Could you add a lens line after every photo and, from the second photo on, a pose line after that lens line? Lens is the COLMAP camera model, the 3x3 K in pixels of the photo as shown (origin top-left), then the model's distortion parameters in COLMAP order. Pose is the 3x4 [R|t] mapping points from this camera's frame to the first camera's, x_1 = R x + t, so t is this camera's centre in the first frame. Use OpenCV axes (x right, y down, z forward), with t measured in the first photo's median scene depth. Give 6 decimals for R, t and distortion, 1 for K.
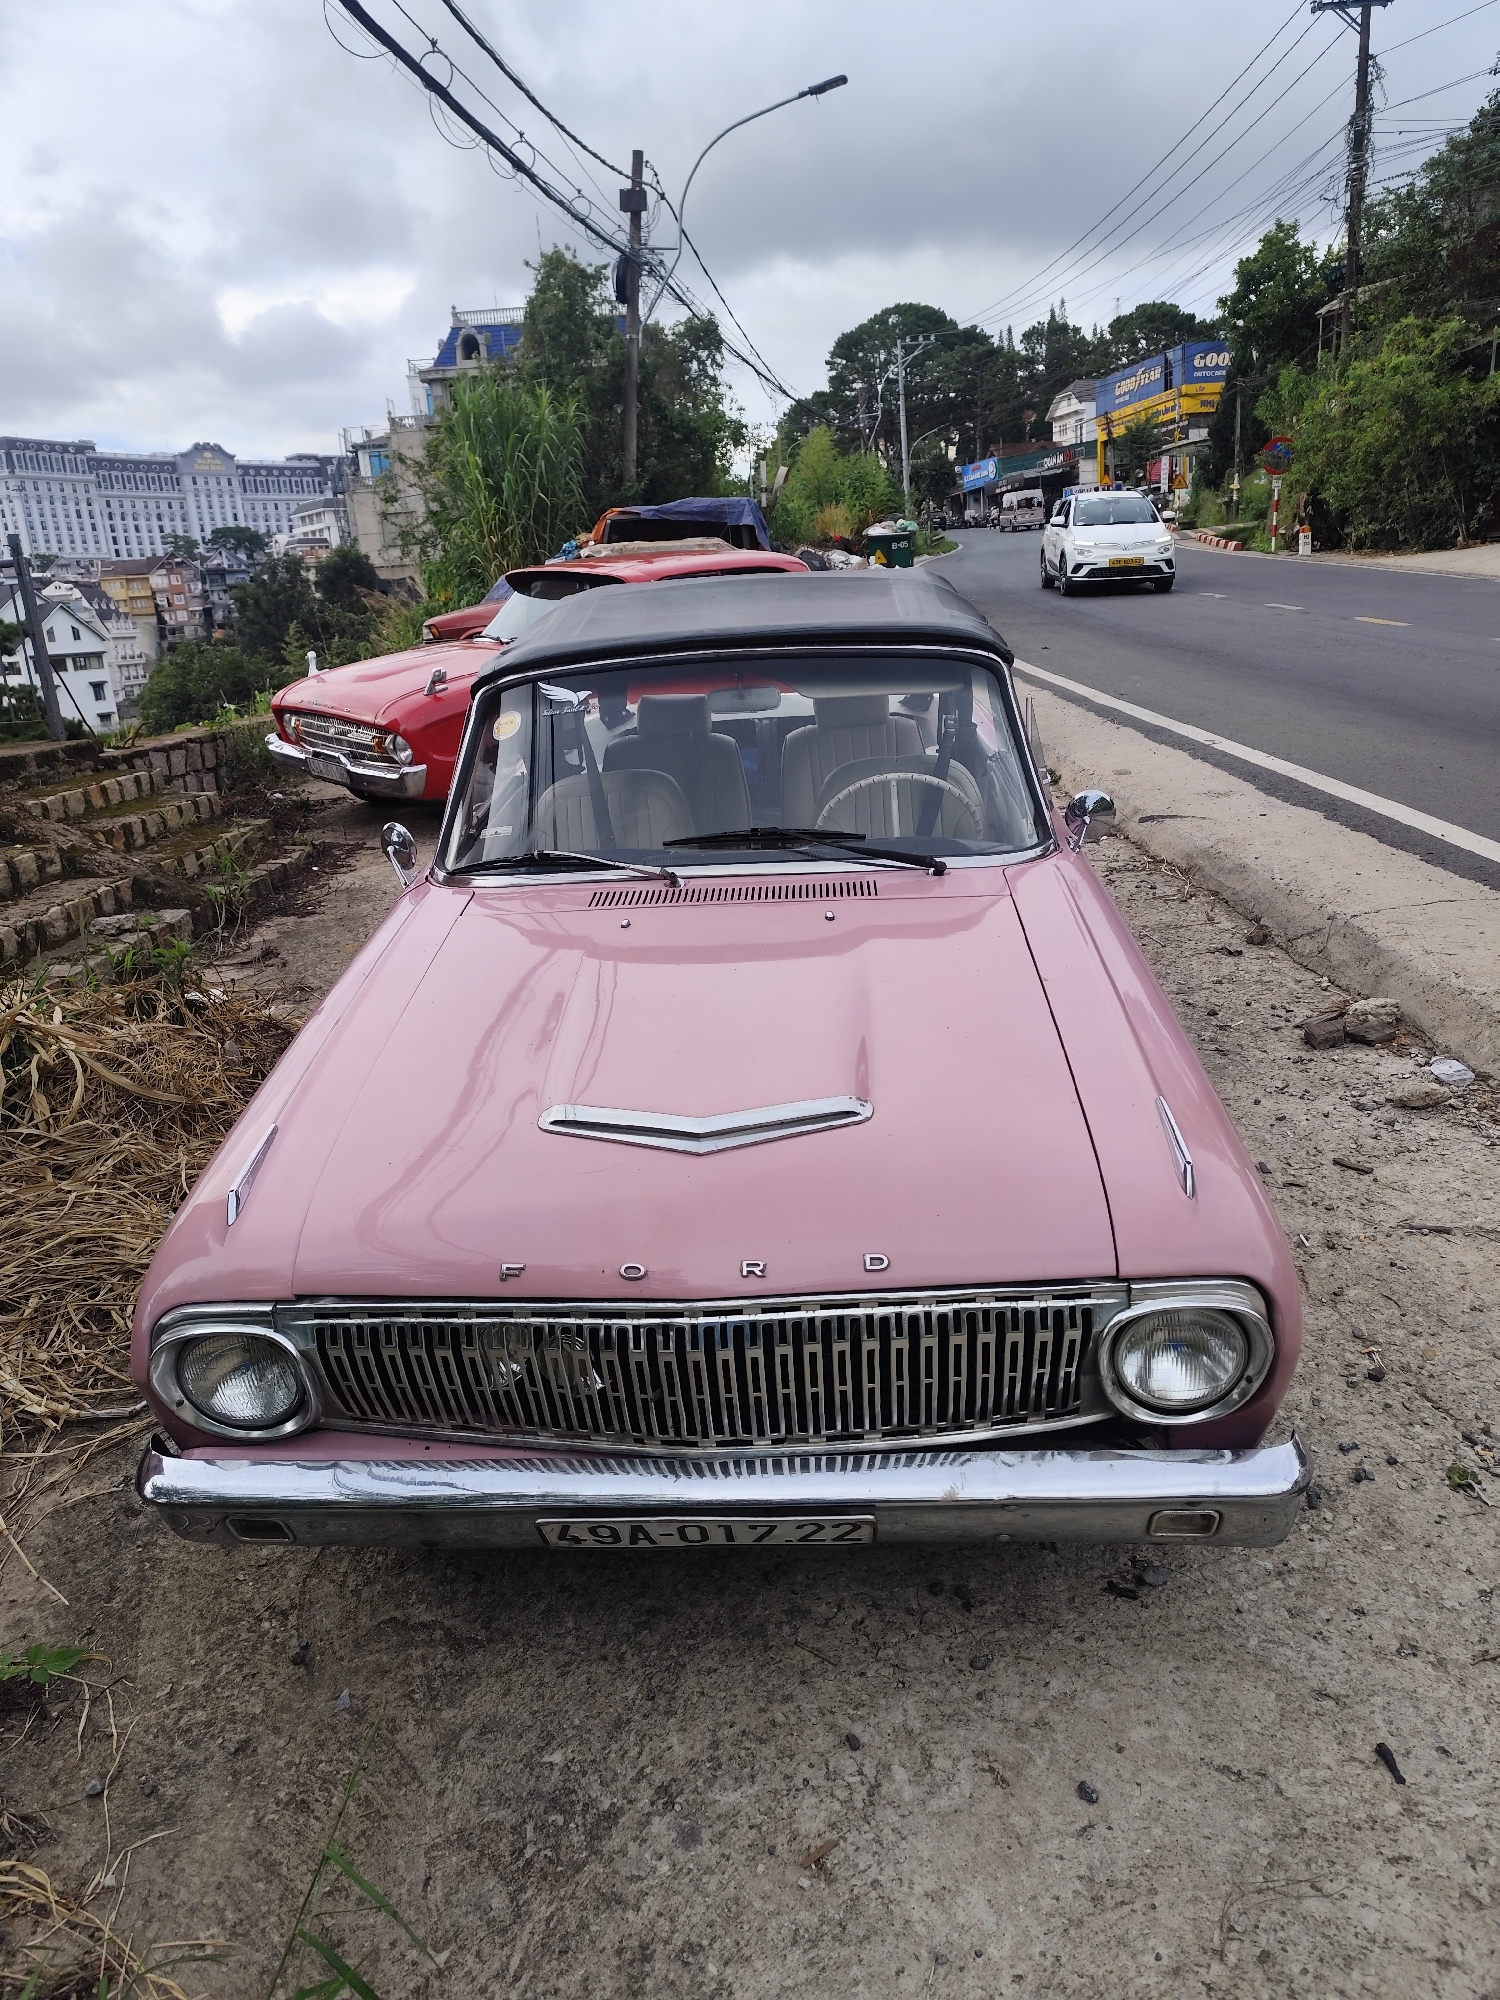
lens RADIAL K [[1423.1, 0, 724.1], [0, 1423.1, 999.5], [0, 0, 1]] dist [0.047825, -0.056236]
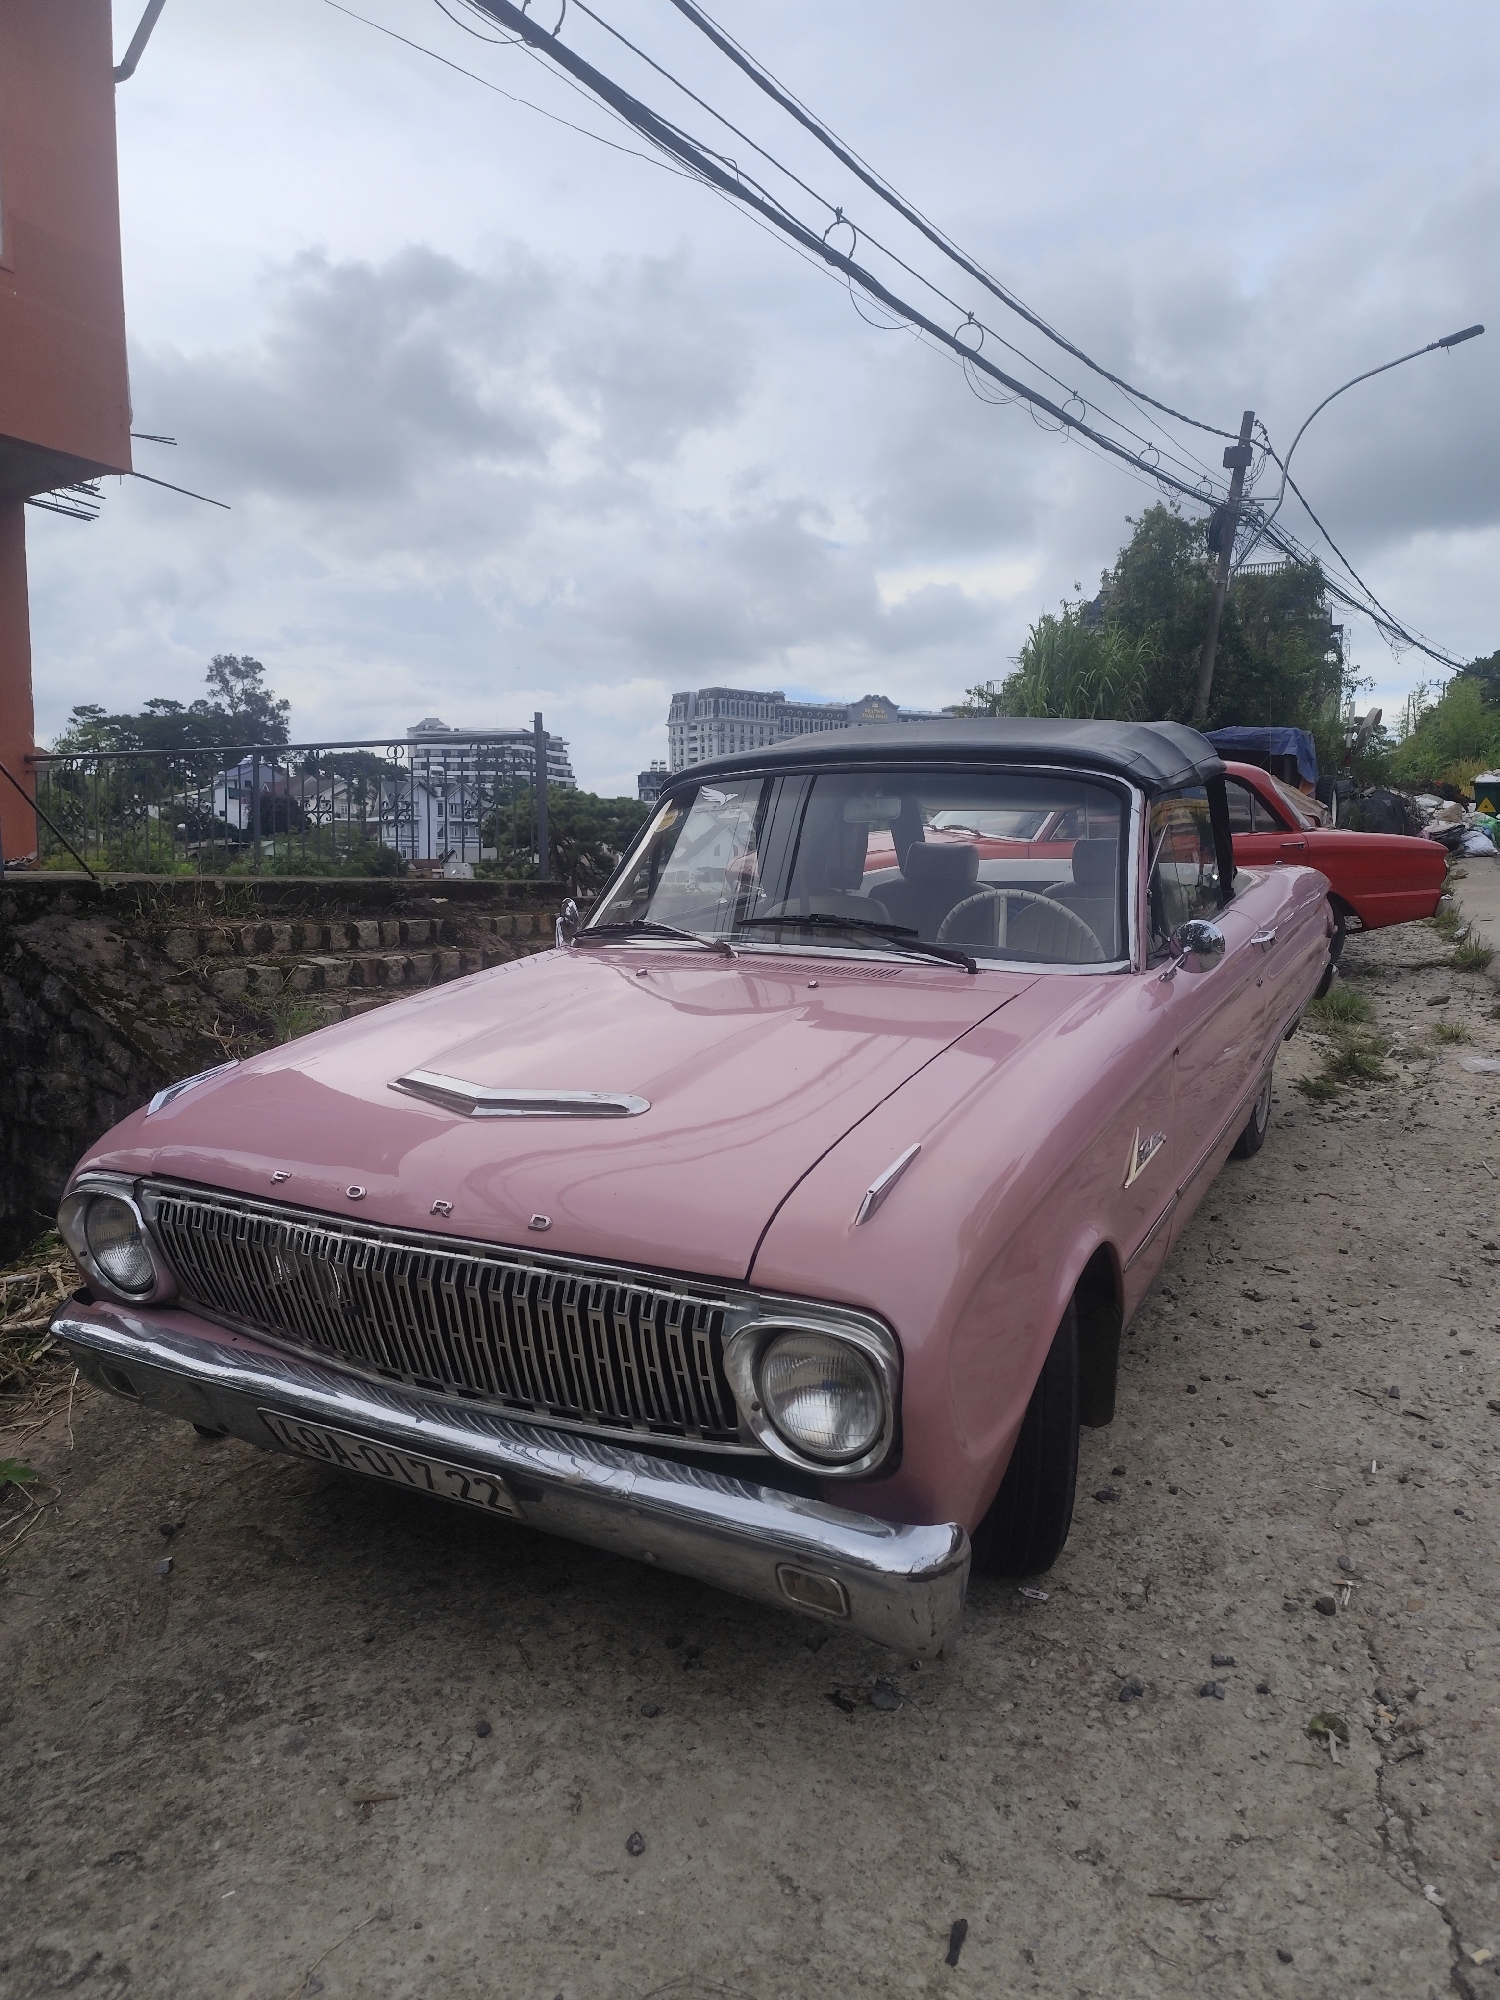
lens RADIAL K [[1423.1, 0, 724.1], [0, 1423.1, 999.5], [0, 0, 1]] dist [0.047825, -0.056236]
pose [[0.892219, 0.111699, -0.437572, 0.239050], [-0.185363, 0.974127, -0.129294, 0.048765], [0.411809, 0.196468, 0.889839, 0.035258]]
